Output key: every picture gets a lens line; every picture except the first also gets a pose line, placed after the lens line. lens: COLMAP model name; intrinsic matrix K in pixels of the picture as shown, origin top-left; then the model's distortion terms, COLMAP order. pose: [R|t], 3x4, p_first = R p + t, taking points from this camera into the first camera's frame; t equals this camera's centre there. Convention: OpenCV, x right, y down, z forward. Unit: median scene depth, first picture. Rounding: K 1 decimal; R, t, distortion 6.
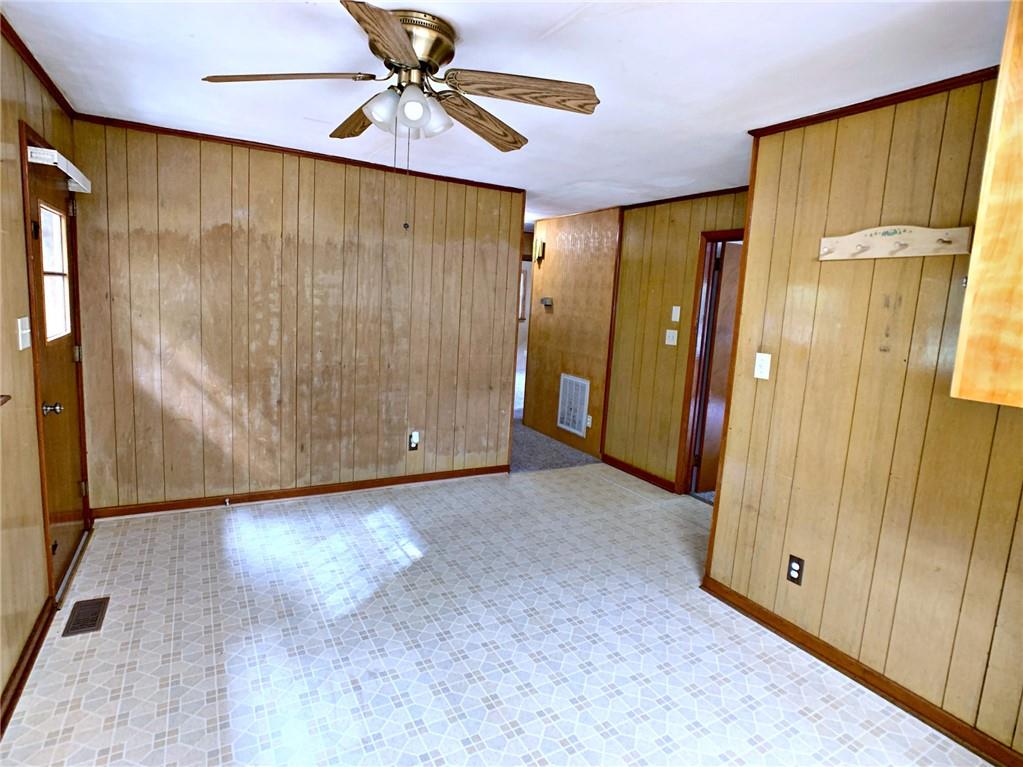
lens RADIAL K [[543.6, 0, 522.5], [0, 543.6, 377.5], [0, 0, 1]] dist [-0.056325, 0.018960]
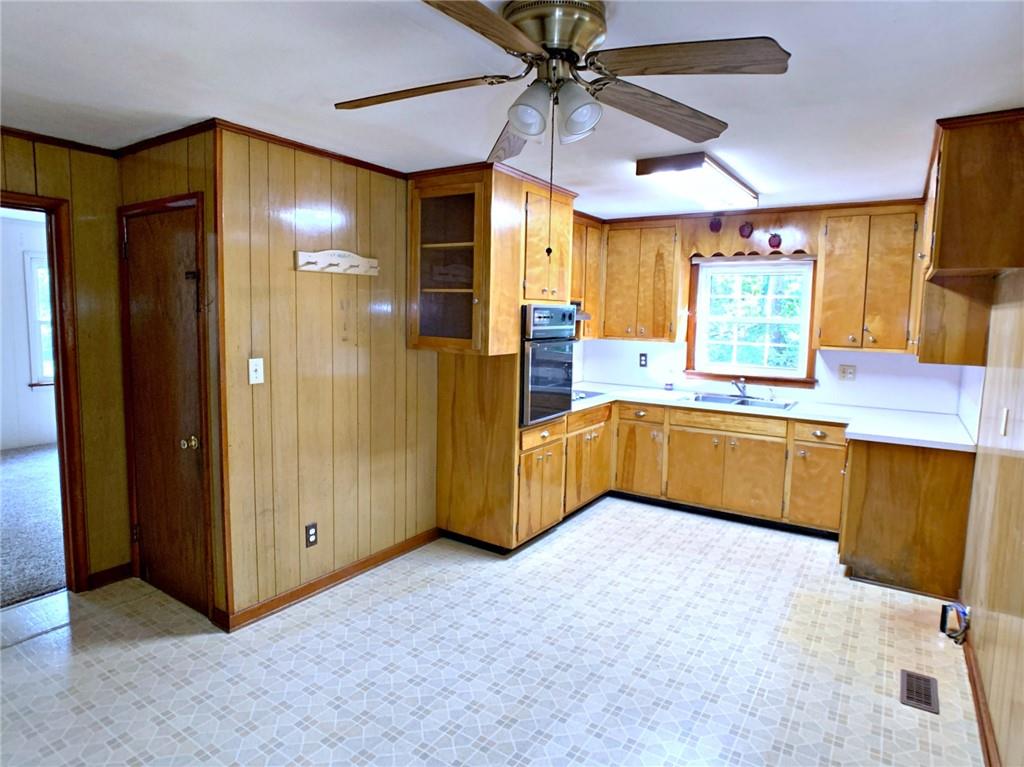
lens RADIAL K [[591.8, 0, 494.9], [0, 591.8, 371.5], [0, 0, 1]] dist [-0.037945, -0.000182]
pose [[-0.417273, -0.152070, 0.895968, -0.747880], [0.081804, 0.975613, 0.203686, -0.215186], [-0.905092, 0.158287, -0.394657, 1.074513]]
